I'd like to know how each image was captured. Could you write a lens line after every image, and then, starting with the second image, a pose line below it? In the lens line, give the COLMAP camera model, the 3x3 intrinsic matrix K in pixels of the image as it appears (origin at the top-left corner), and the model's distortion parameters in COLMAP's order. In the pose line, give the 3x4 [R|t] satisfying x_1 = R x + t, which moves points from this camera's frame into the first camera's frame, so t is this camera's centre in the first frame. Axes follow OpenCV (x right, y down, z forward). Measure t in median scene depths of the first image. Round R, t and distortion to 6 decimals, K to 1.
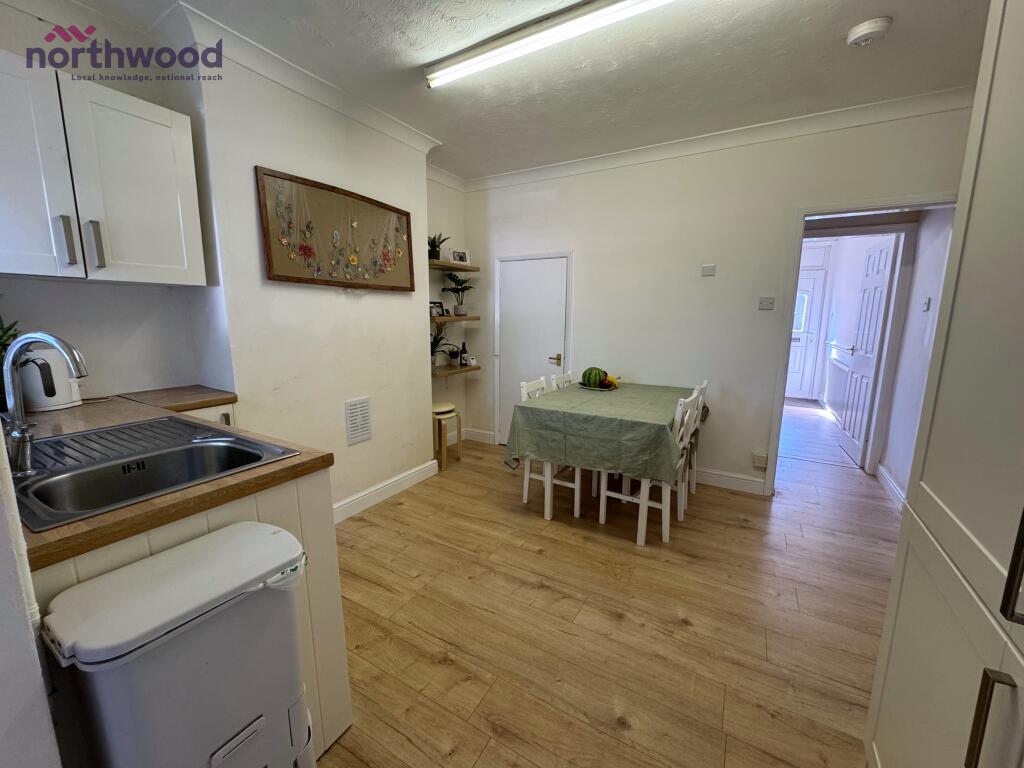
lens RADIAL K [[411.5, 0, 510.9], [0, 411.5, 382.5], [0, 0, 1]] dist [-0.001541, -0.000018]
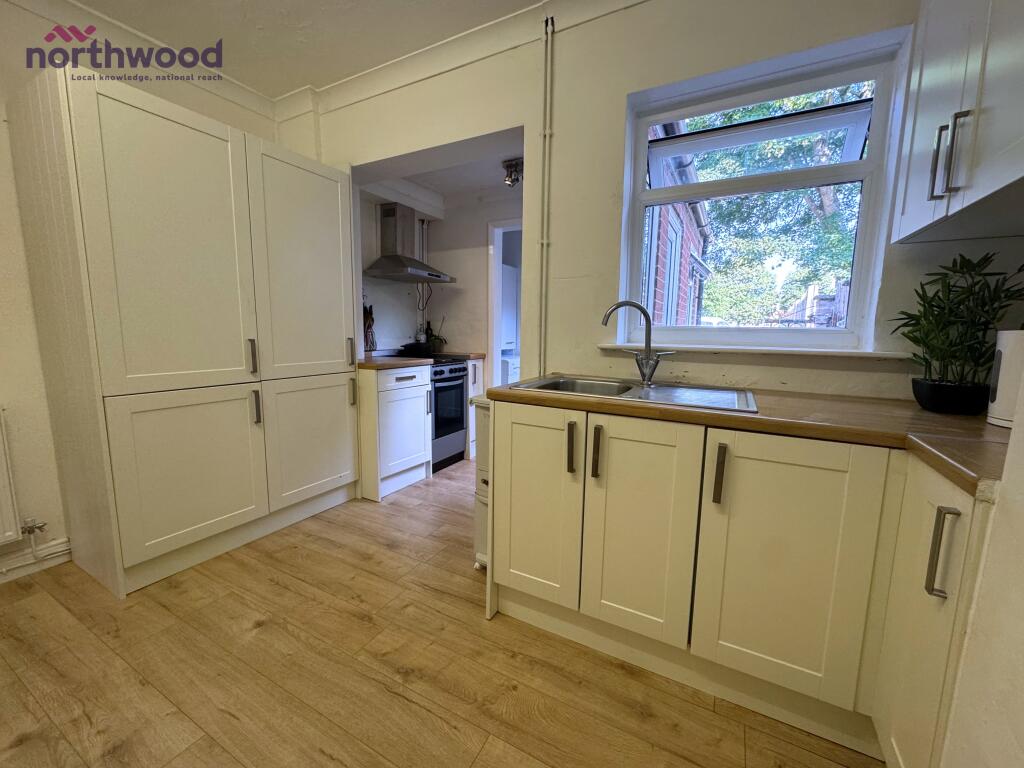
lens RADIAL K [[411.5, 0, 510.9], [0, 411.5, 382.5], [0, 0, 1]] dist [-0.001541, -0.000018]
pose [[-0.999236, -0.015552, -0.035862, -0.204094], [-0.025381, 0.955875, 0.292675, -0.103944], [0.029728, 0.293361, -0.955539, 0.995288]]
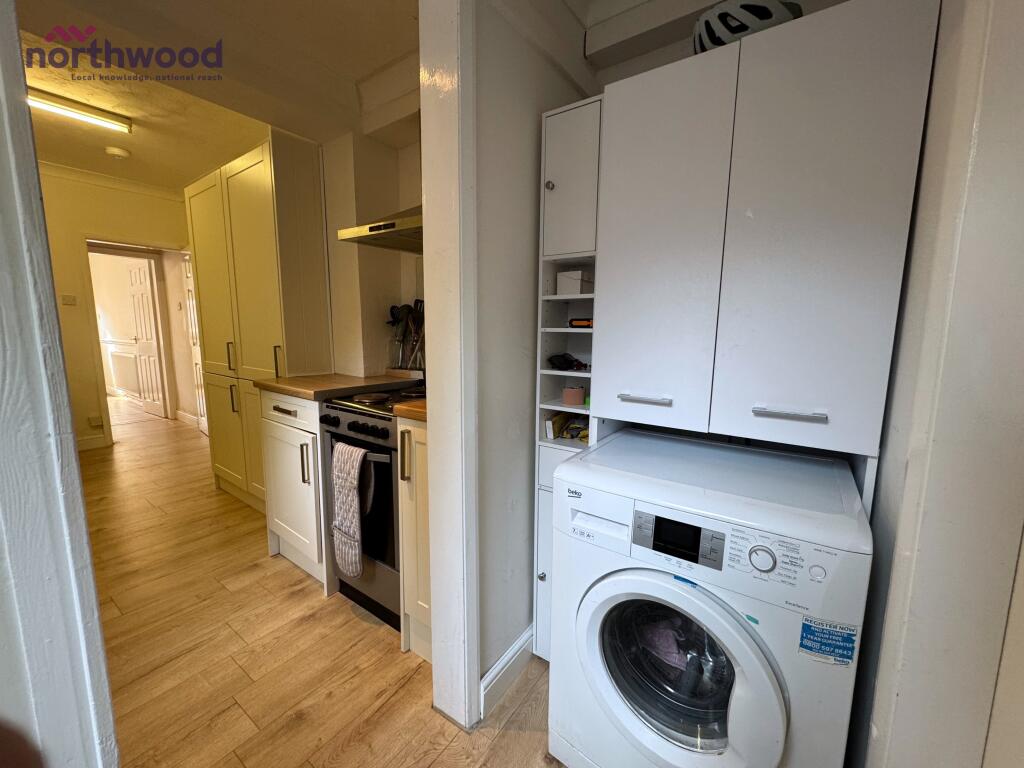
lens RADIAL K [[411.5, 0, 510.9], [0, 411.5, 382.5], [0, 0, 1]] dist [-0.001541, -0.000018]
pose [[0.092480, -0.139181, 0.985939, -0.624968], [0.159505, 0.979466, 0.123306, 0.138157], [-0.982856, 0.145859, 0.112781, -0.530866]]
